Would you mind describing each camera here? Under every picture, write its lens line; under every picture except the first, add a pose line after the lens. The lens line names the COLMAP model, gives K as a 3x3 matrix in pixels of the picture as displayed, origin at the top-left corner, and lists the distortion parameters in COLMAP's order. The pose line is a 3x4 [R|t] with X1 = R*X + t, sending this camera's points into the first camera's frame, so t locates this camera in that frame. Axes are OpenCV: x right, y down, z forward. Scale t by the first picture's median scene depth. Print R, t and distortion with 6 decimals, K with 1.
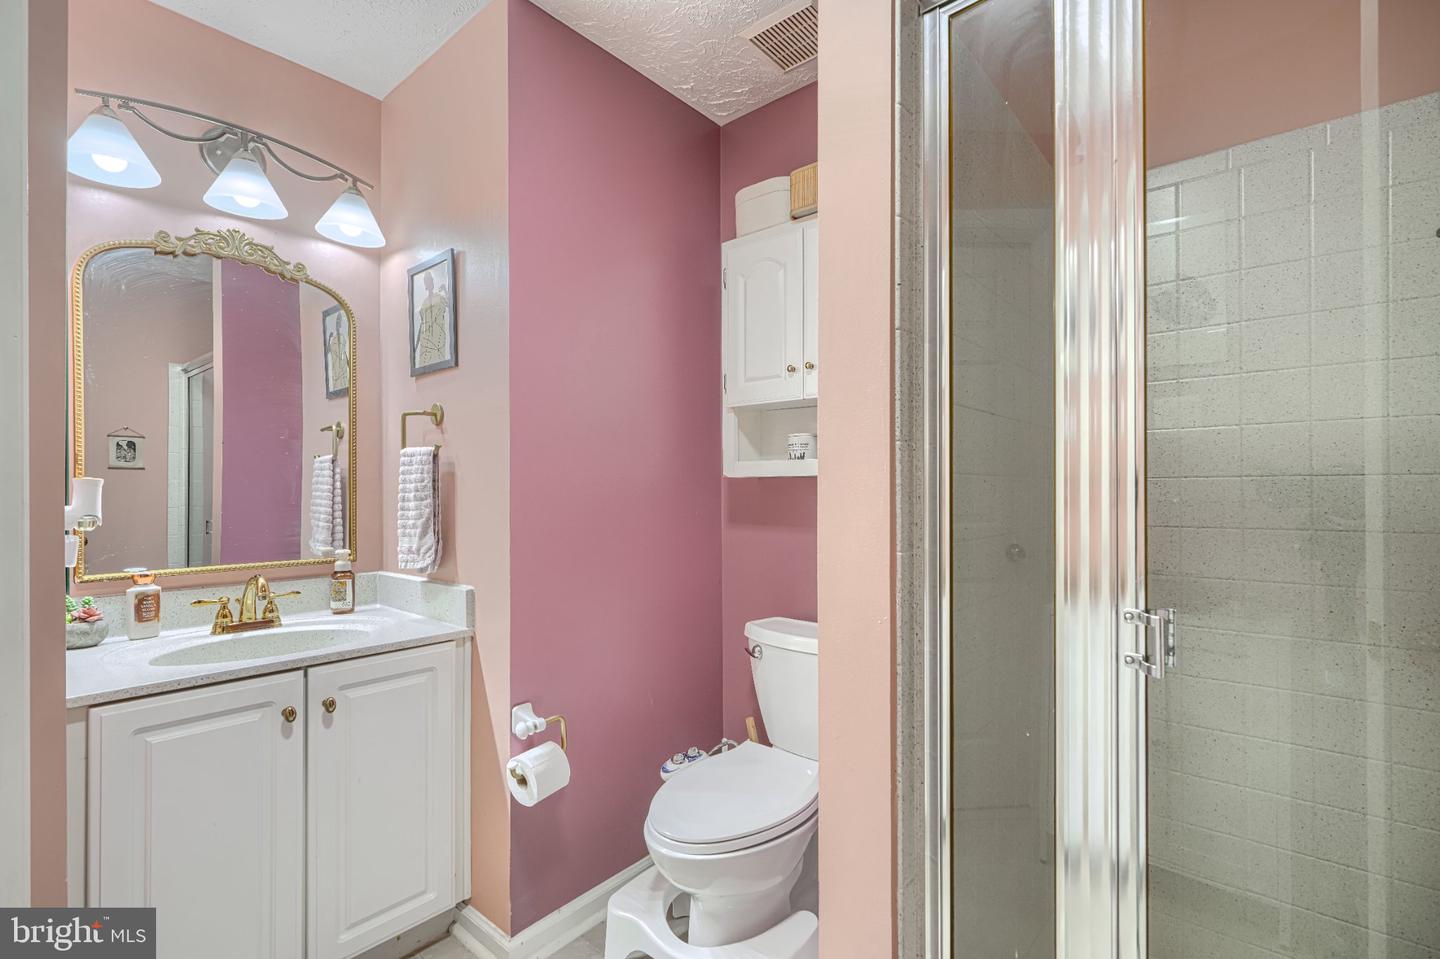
lens RADIAL K [[657.3, 0, 723.4], [0, 657.3, 485.3], [0, 0, 1]] dist [0.003629, -0.000252]
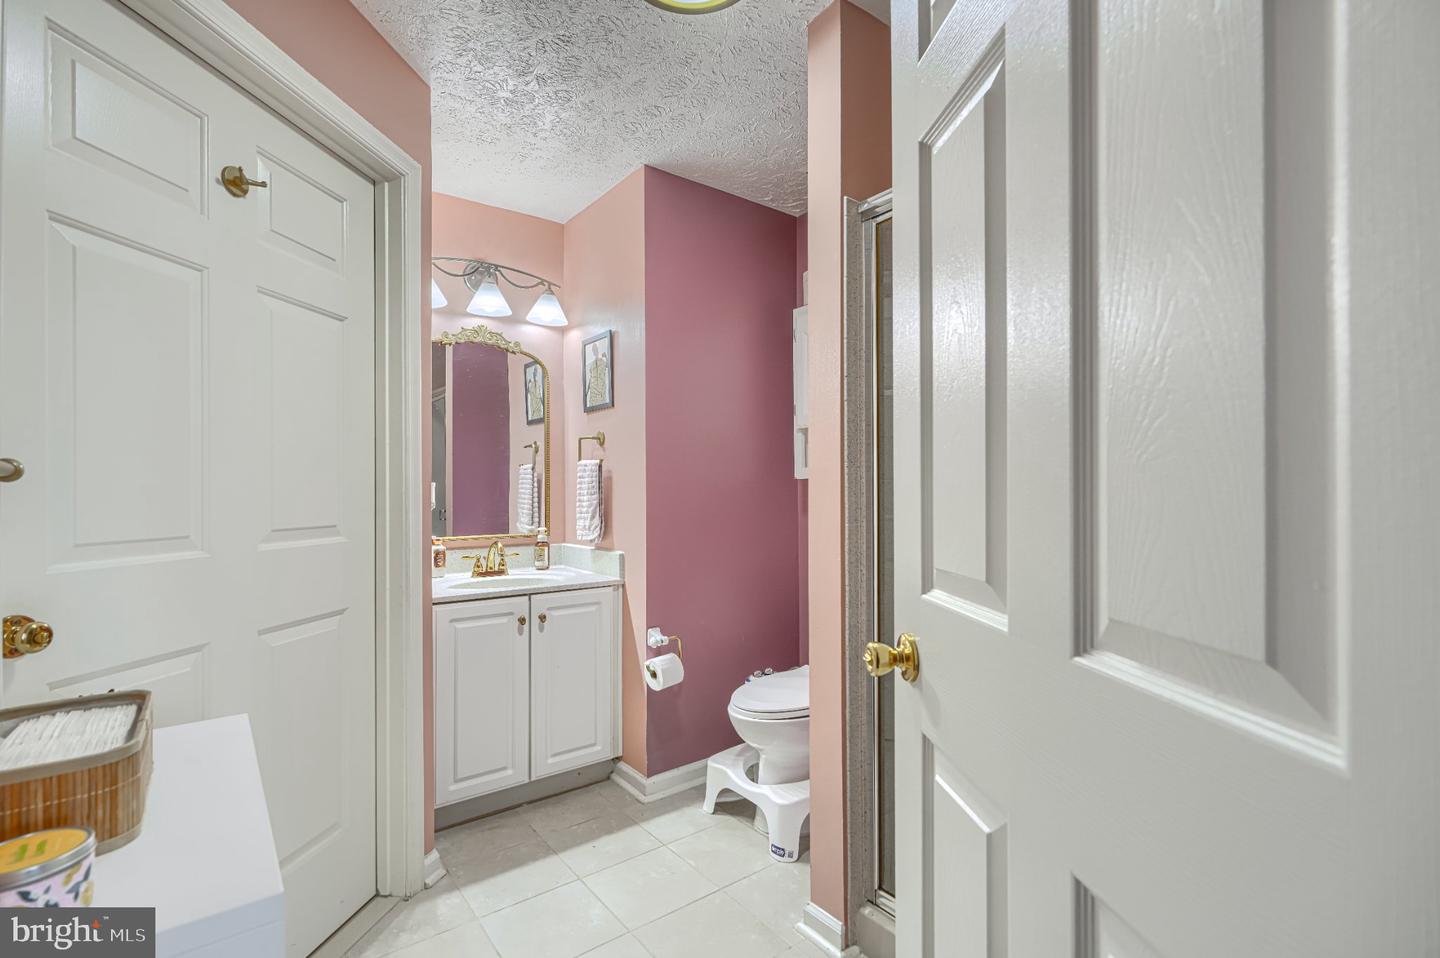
lens RADIAL K [[657.3, 0, 719.0], [0, 657.3, 478.0], [0, 0, 1]] dist [0.003629, -0.000252]
pose [[0.976933, -0.003428, -0.213520, 0.157707], [0.002185, 0.999979, -0.006060, -0.007219], [0.213536, 0.005454, 0.976920, -0.431525]]
